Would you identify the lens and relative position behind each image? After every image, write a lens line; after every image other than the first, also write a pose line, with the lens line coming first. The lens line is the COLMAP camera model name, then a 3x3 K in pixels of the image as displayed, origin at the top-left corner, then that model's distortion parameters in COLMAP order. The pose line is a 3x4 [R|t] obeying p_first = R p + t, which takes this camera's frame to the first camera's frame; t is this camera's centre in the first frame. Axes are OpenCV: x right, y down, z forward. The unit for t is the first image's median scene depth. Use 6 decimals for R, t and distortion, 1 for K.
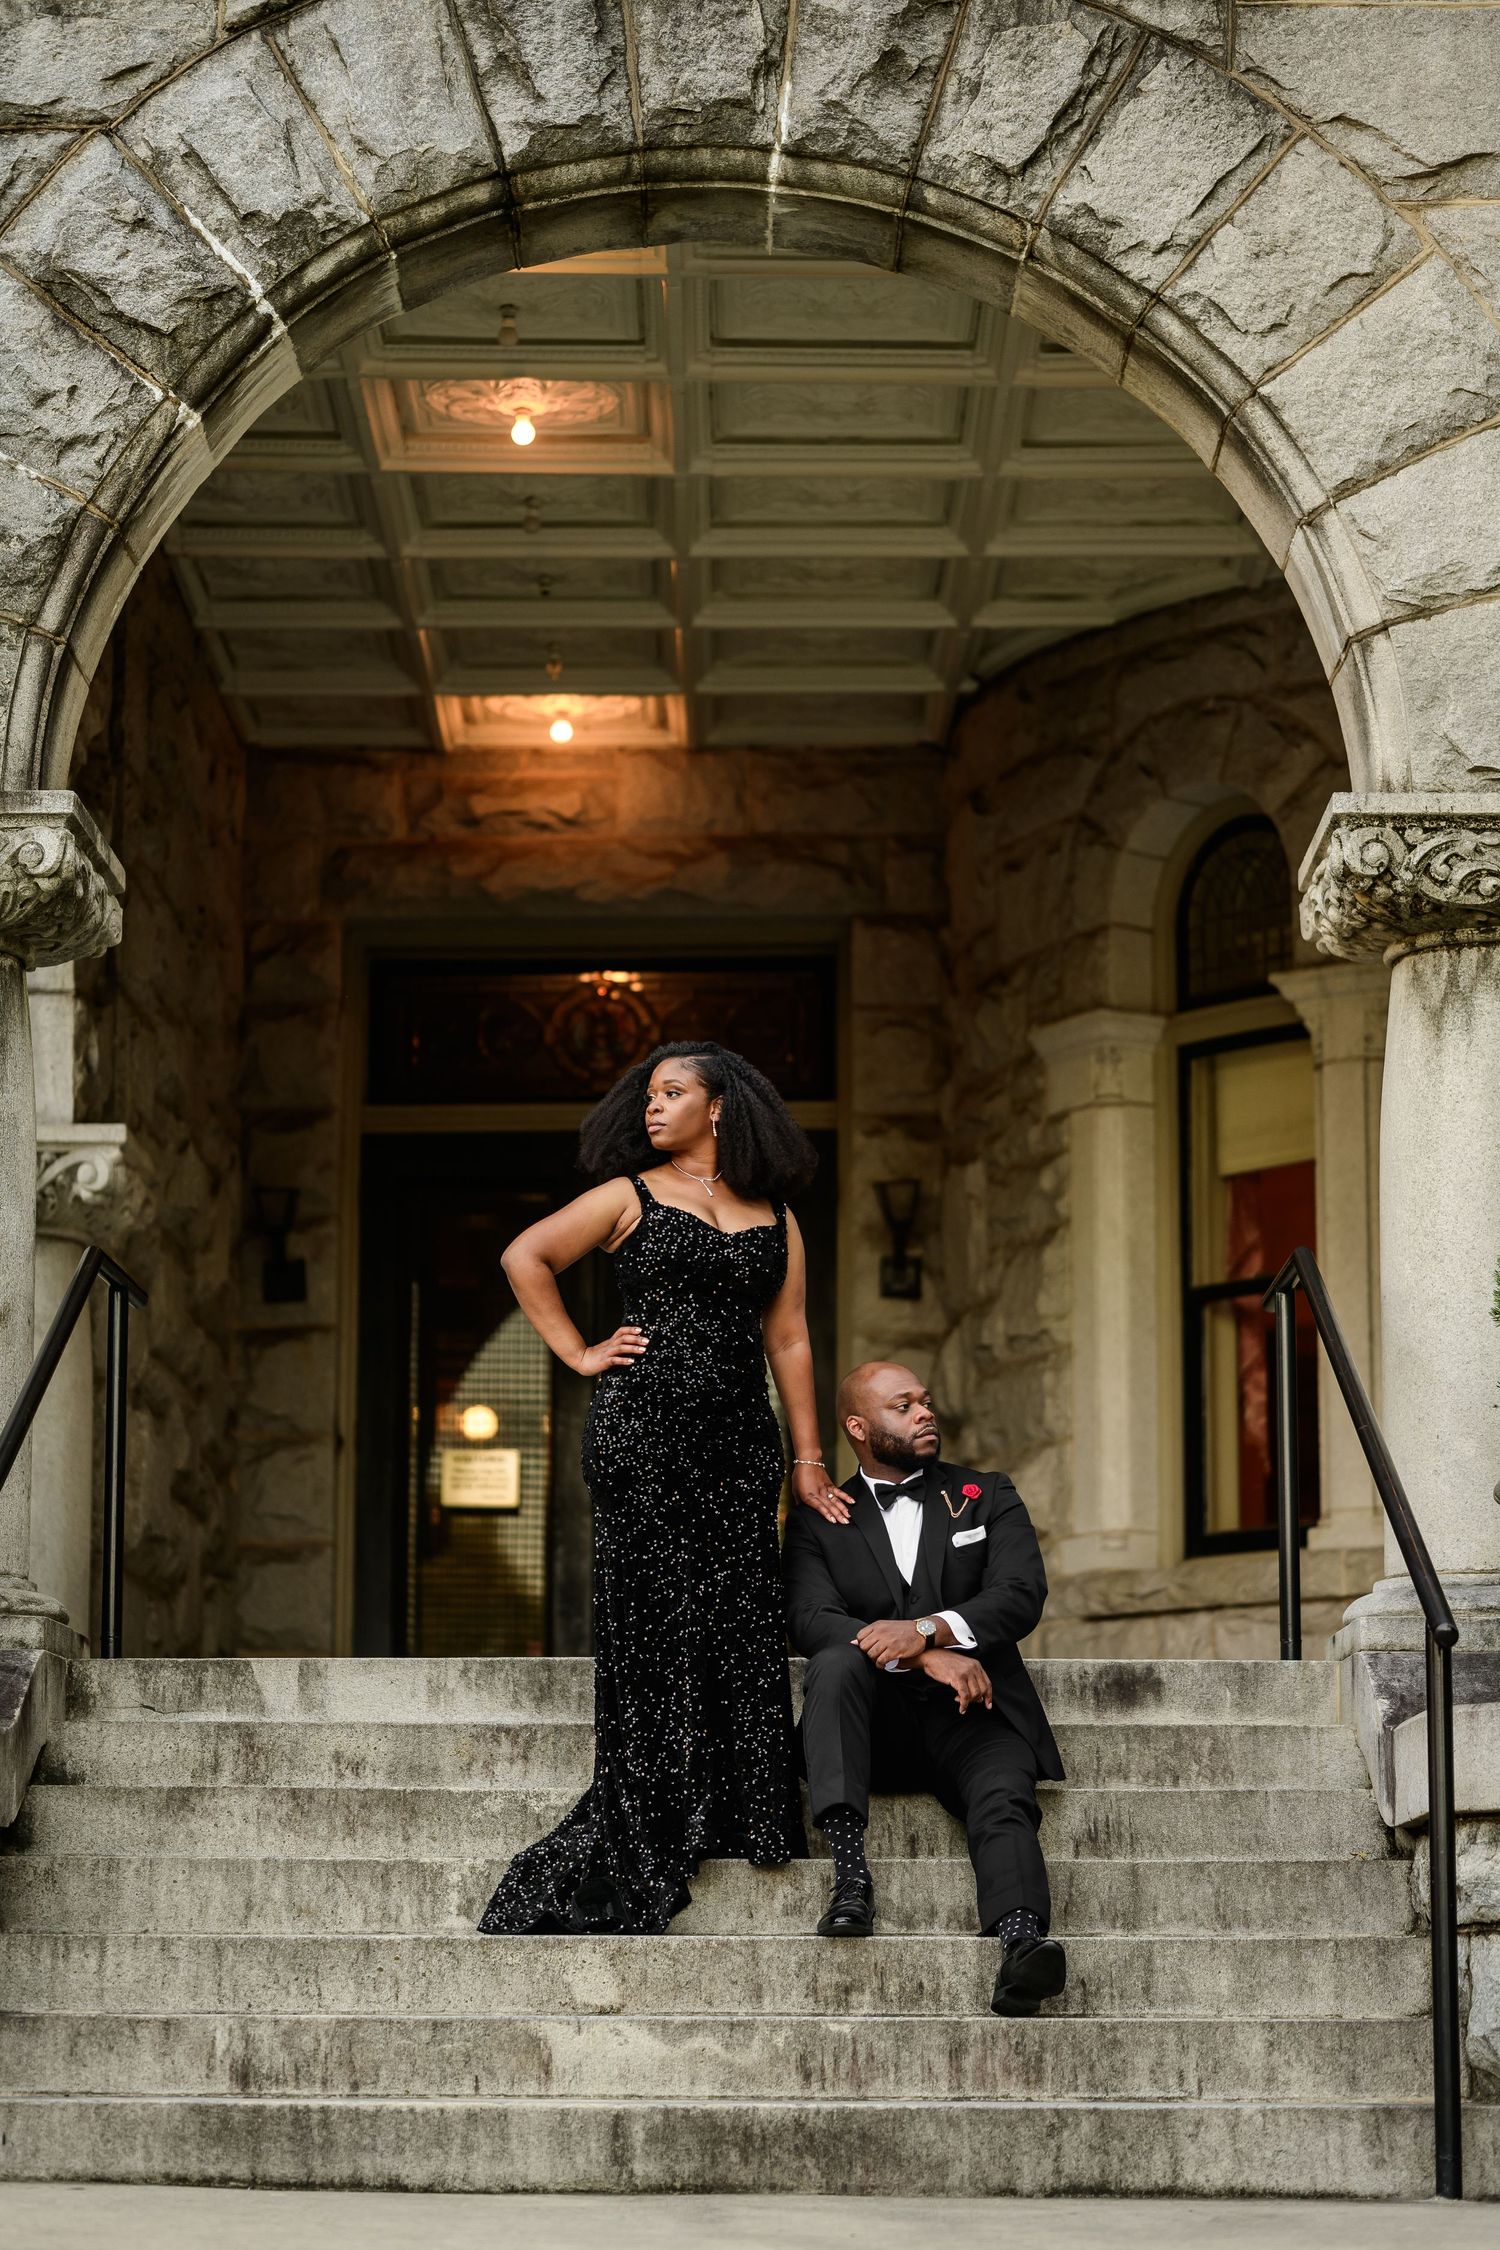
lens RADIAL K [[5361.3, 0, 750.0], [0, 5361.3, 1125.0], [0, 0, 1]] dist [0.038391, -0.254924]
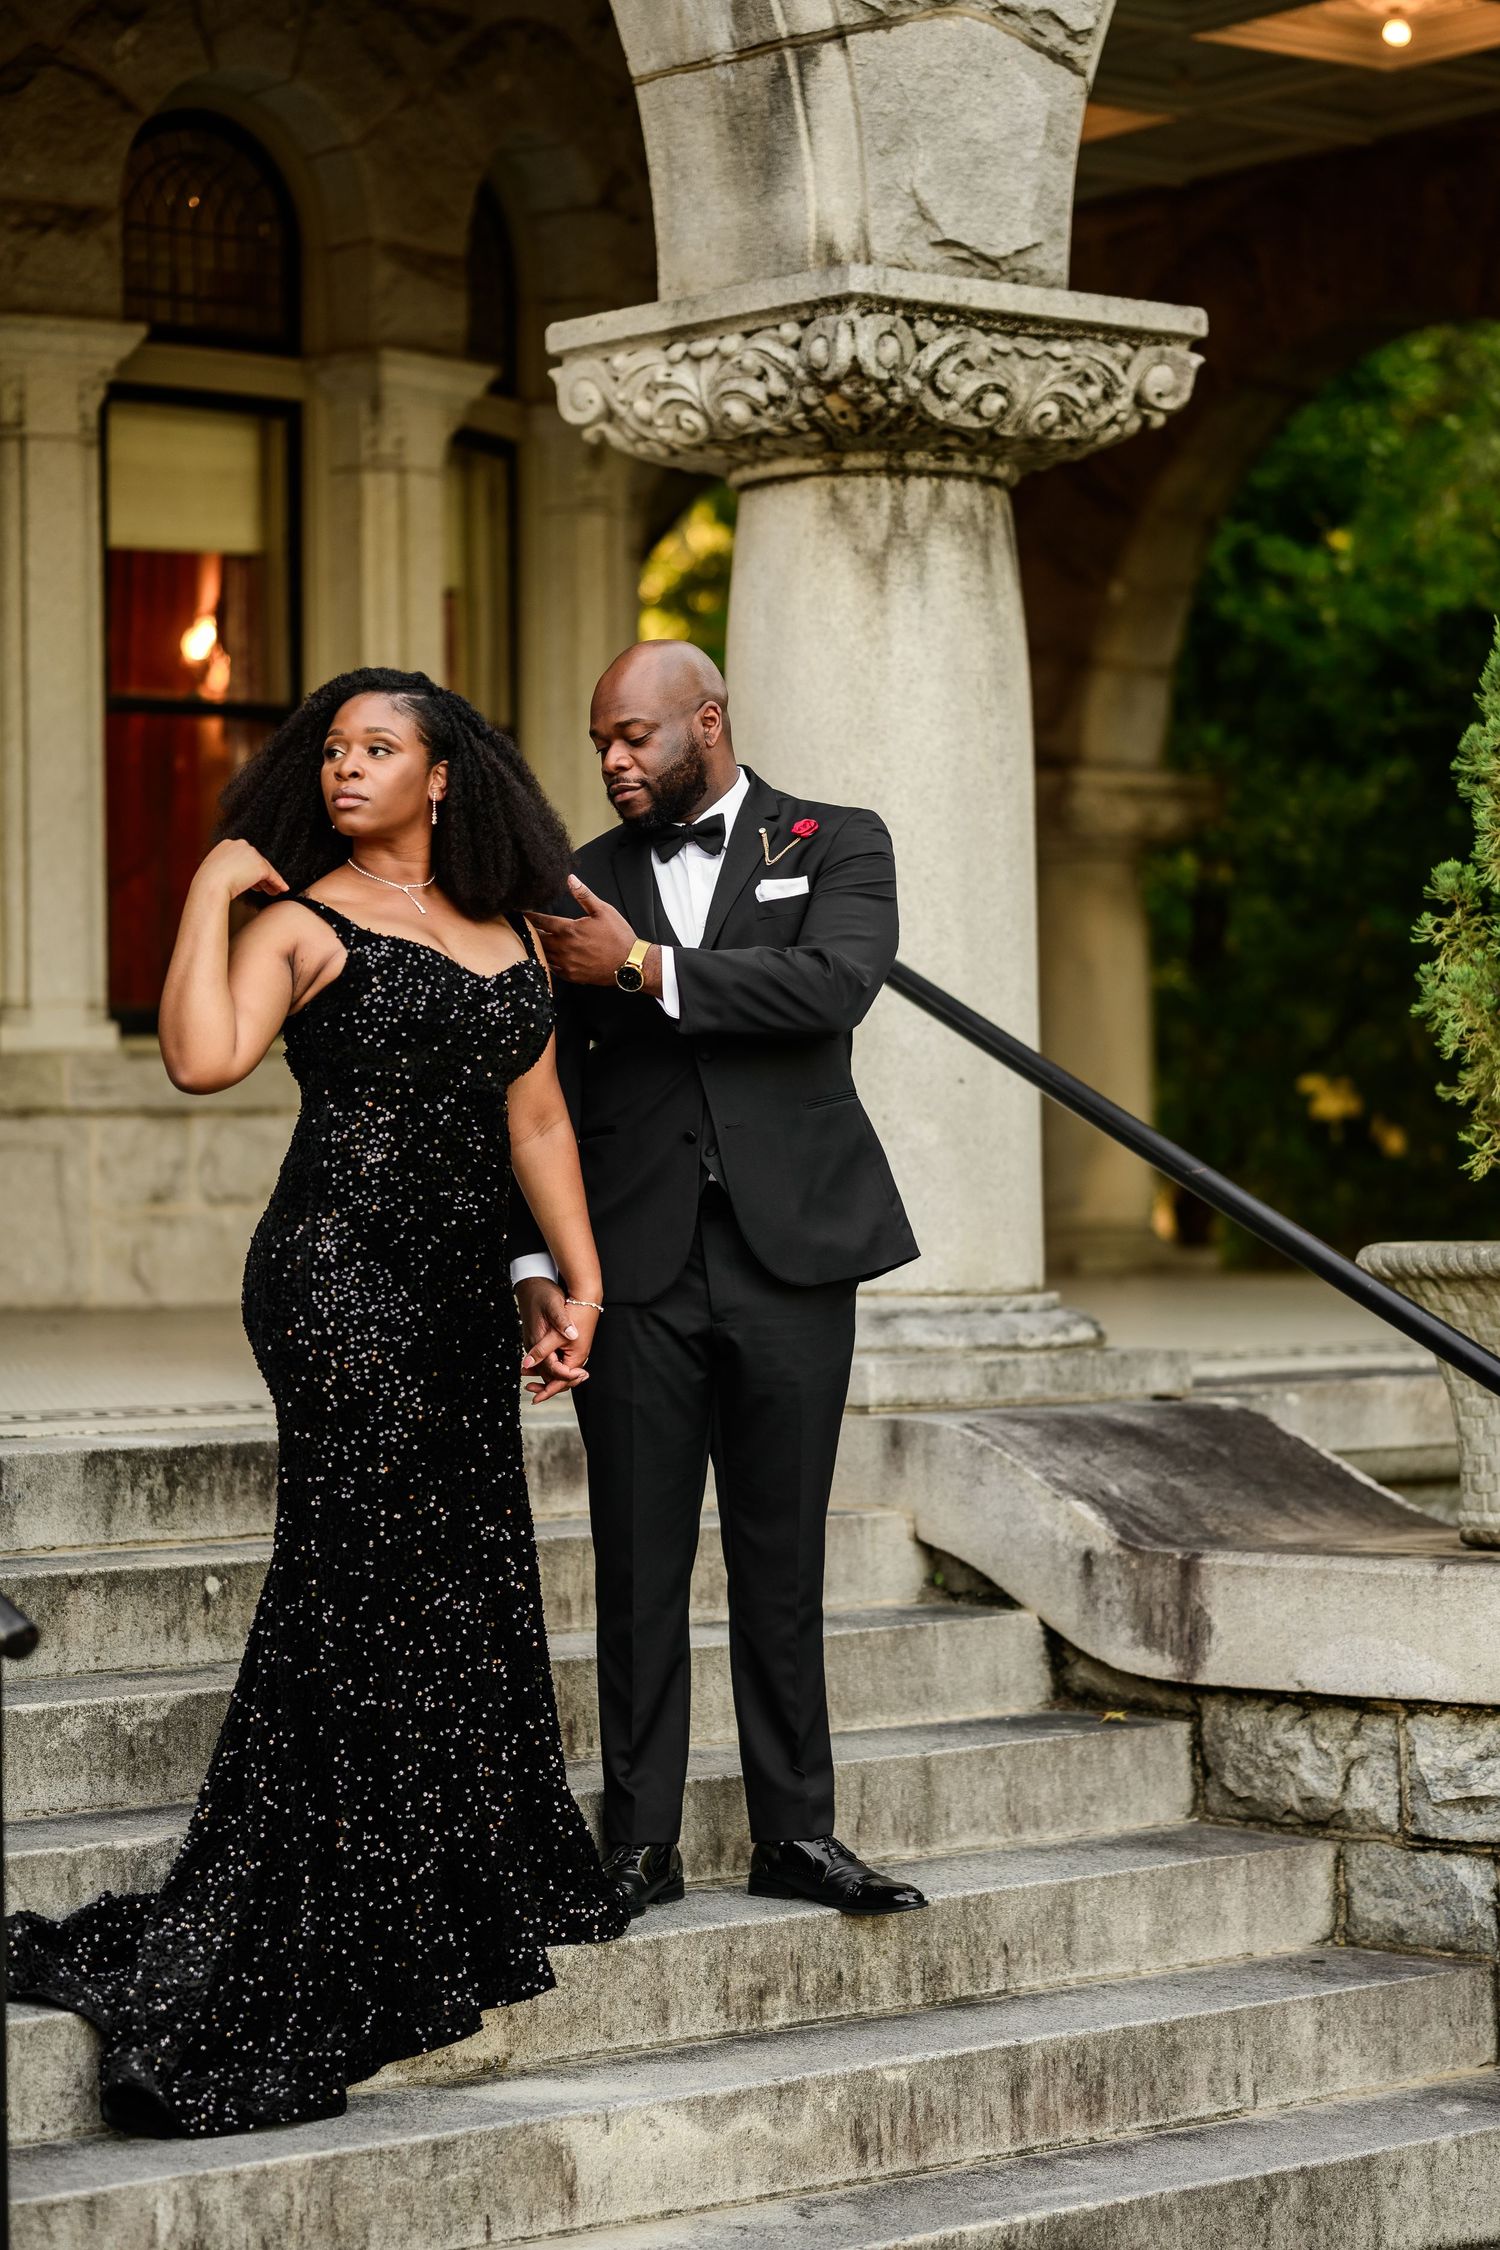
lens RADIAL K [[5361.3, 0, 750.0], [0, 5361.3, 1125.0], [0, 0, 1]] dist [0.038391, -0.254924]
pose [[0.748838, -0.010102, 0.662677, -0.451187], [-0.097206, 0.987397, 0.124896, -0.040153], [-0.655586, -0.157943, 0.738418, 0.497697]]
